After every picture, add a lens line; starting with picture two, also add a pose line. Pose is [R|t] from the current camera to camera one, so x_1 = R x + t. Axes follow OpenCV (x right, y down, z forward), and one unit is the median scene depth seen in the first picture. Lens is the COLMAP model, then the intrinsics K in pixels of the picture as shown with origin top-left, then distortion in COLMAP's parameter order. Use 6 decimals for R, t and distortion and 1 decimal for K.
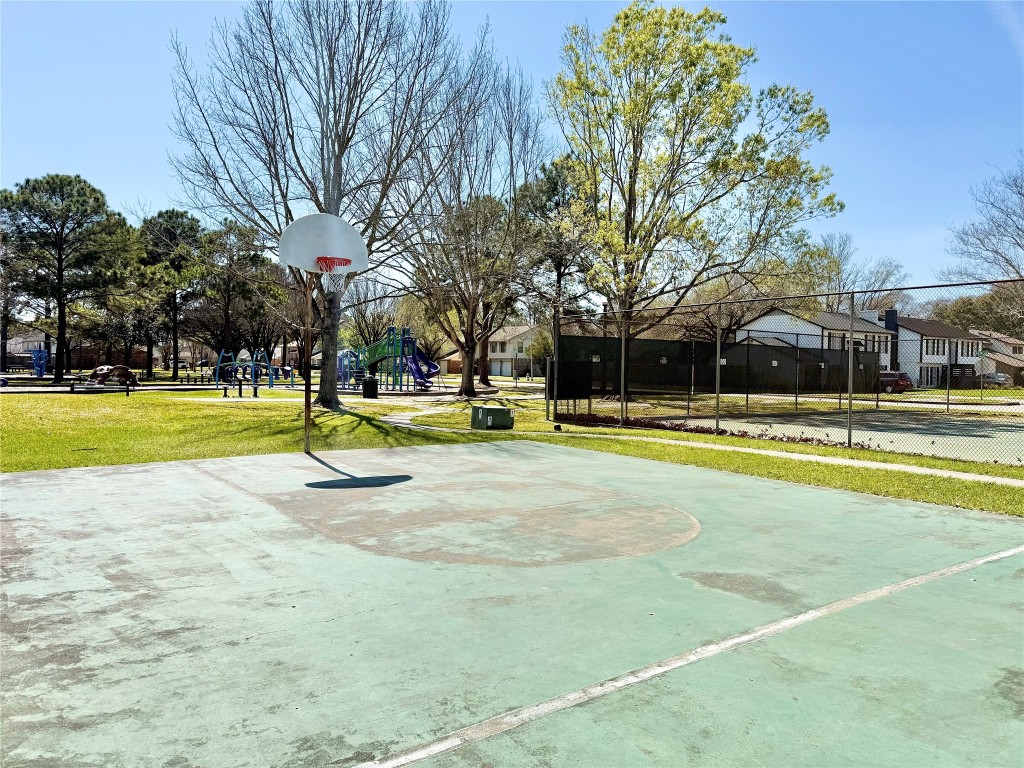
lens RADIAL K [[722.0, 0, 510.0], [0, 722.0, 385.9], [0, 0, 1]] dist [-0.004870, -0.001774]
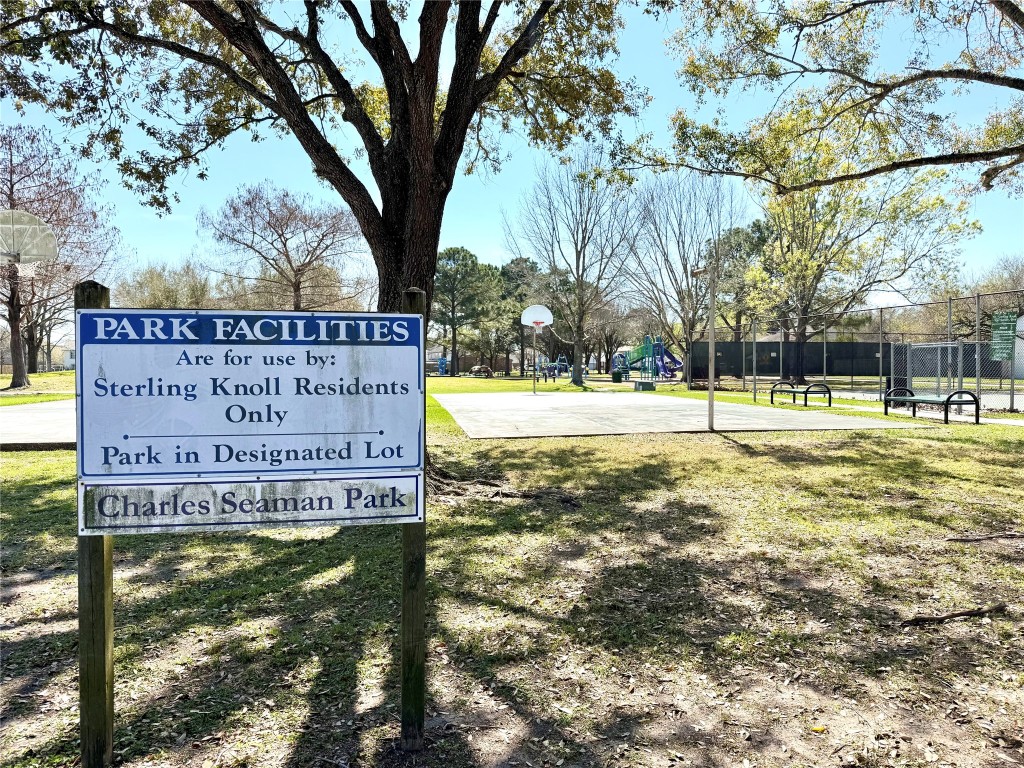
lens RADIAL K [[722.0, 0, 512.5], [0, 722.0, 382.5], [0, 0, 1]] dist [-0.004870, -0.001774]
pose [[0.891172, -0.009698, -0.453562, 0.201749], [0.006474, 0.999942, -0.008660, 0.018107], [0.453620, 0.004781, 0.891182, -0.340304]]
